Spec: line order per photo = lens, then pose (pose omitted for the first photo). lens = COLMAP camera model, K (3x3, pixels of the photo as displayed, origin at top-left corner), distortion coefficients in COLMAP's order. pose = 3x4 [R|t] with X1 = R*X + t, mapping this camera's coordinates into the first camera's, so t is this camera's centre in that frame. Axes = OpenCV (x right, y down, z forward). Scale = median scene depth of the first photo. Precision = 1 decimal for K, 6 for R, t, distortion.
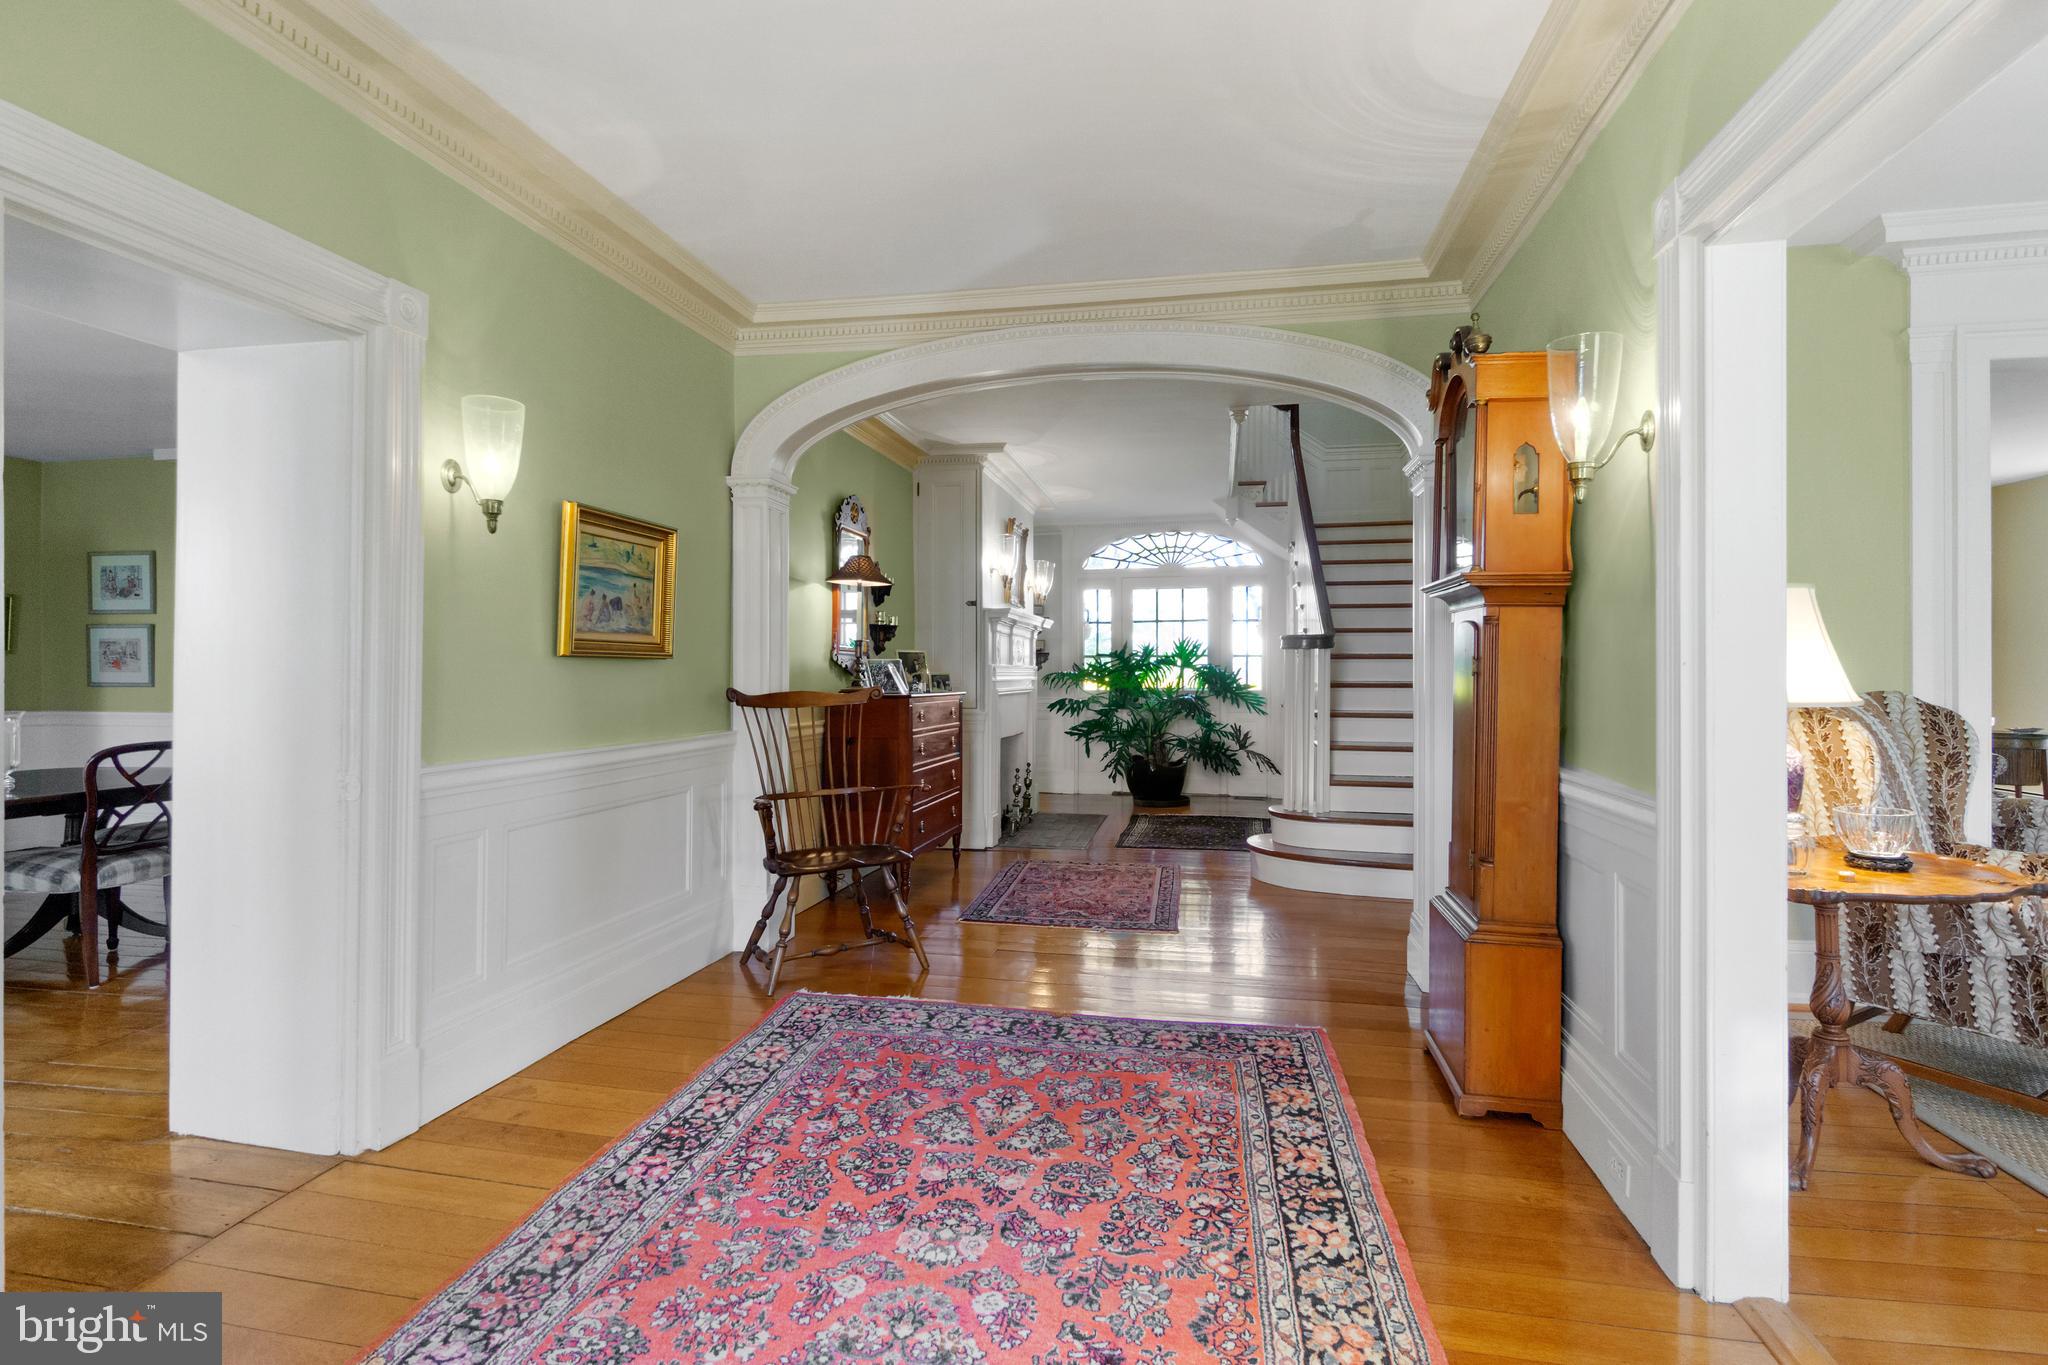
lens RADIAL K [[1020.8, 0, 1023.8], [0, 1020.8, 669.8], [0, 0, 1]] dist [0.004221, -0.000480]
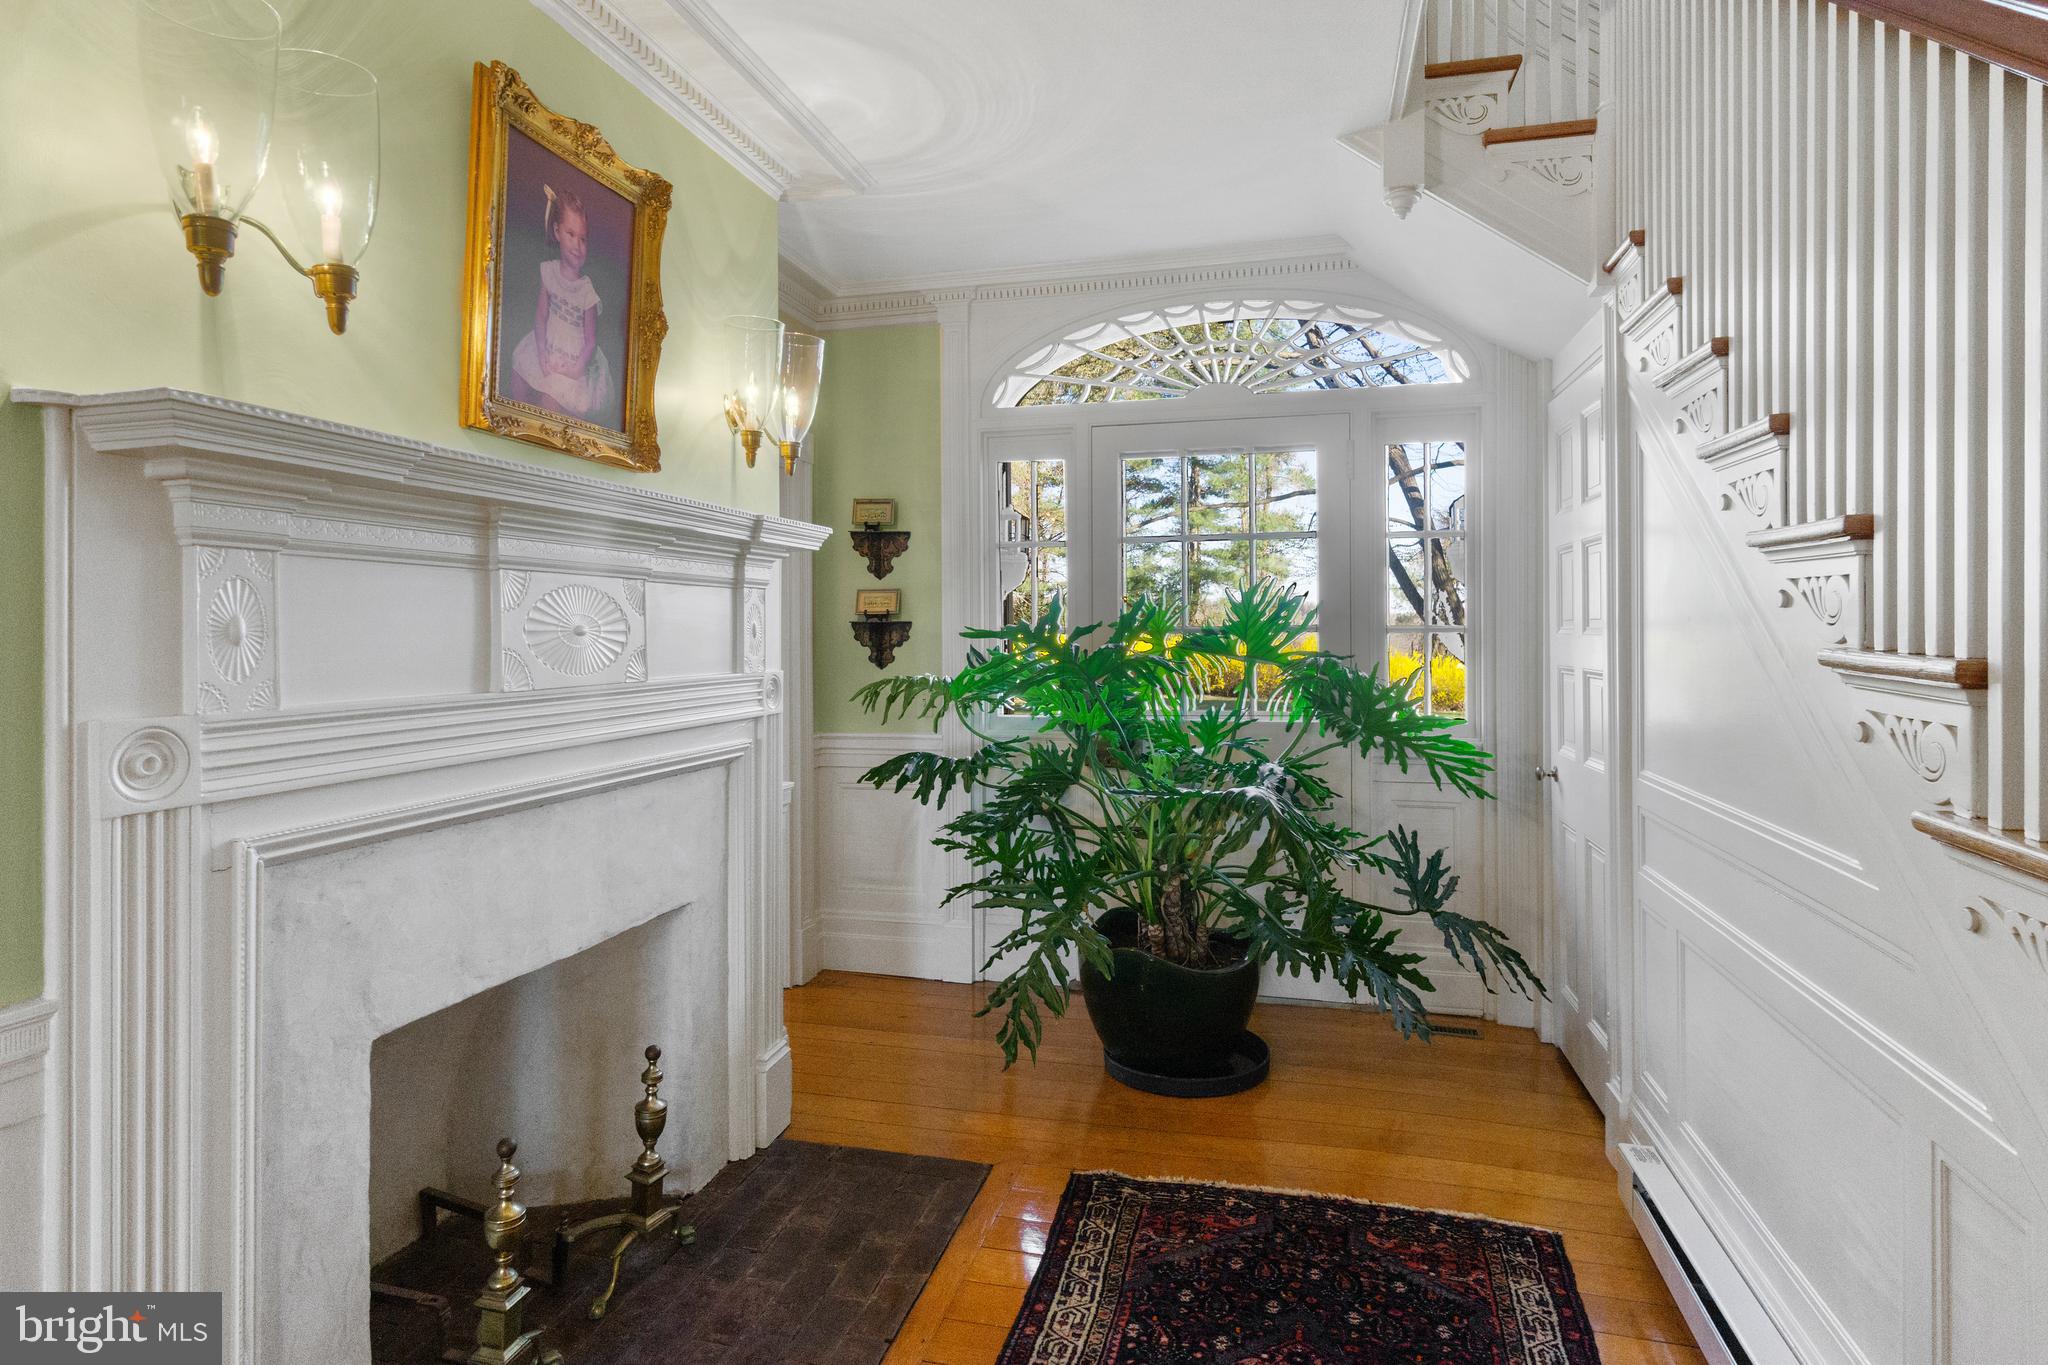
lens RADIAL K [[1073.6, 0, 1022.3], [0, 1073.6, 629.4], [0, 0, 1]] dist [-0.000883, -0.000123]
pose [[0.997233, -0.004360, -0.074217, 0.105447], [0.004555, 0.999987, 0.002461, -0.015923], [0.074205, -0.002792, 0.997239, 0.623979]]
